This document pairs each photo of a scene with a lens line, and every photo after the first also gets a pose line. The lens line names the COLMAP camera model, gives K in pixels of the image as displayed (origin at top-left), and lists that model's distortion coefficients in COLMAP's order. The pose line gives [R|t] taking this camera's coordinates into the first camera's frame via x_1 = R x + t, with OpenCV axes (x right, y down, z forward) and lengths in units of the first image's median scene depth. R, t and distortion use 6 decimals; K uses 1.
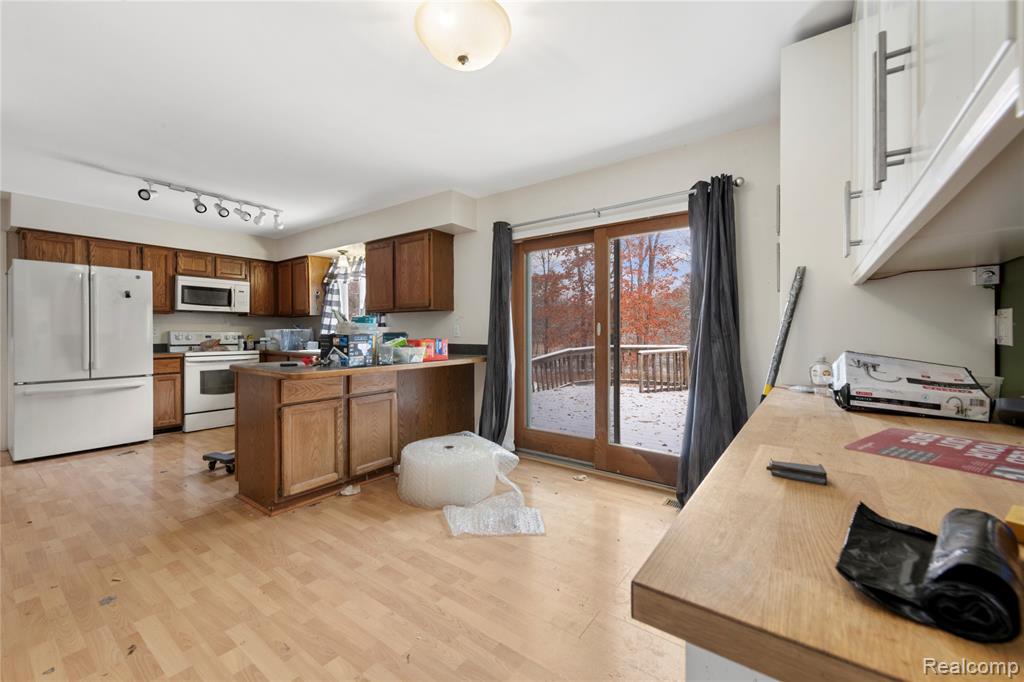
lens RADIAL K [[410.3, 0, 513.3], [0, 410.3, 336.5], [0, 0, 1]] dist [0.010869, 0.000394]
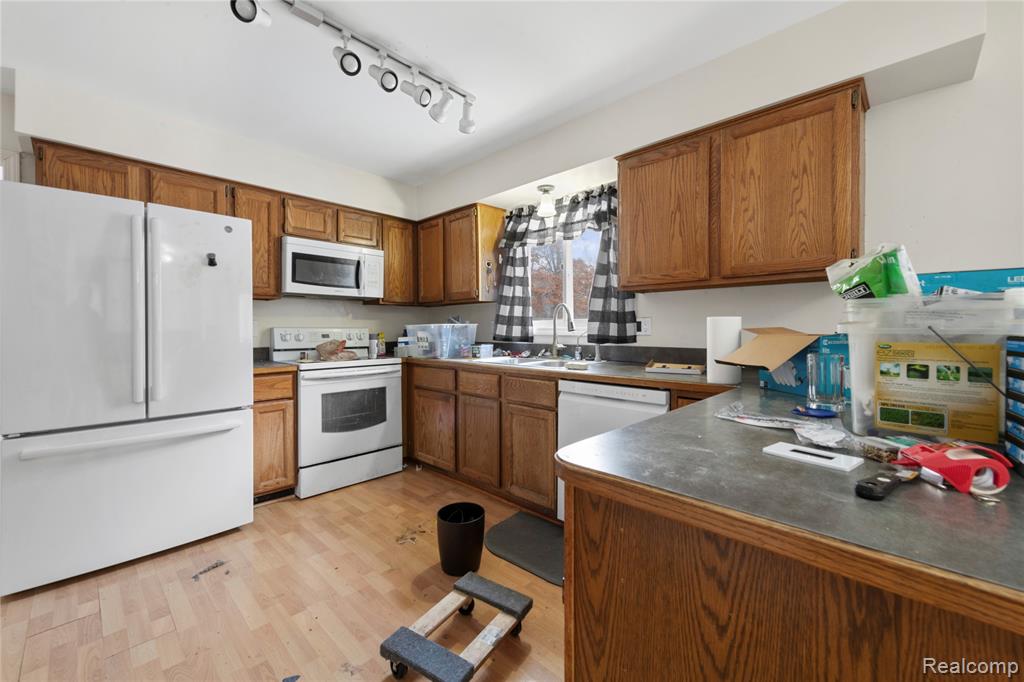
lens RADIAL K [[410.3, 0, 510.7], [0, 410.3, 334.6], [0, 0, 1]] dist [0.010869, 0.000394]
pose [[0.990392, 0.001742, -0.138279, -0.398334], [-0.000674, 0.999970, 0.007769, -0.007499], [0.138288, -0.007601, 0.990363, 0.441514]]
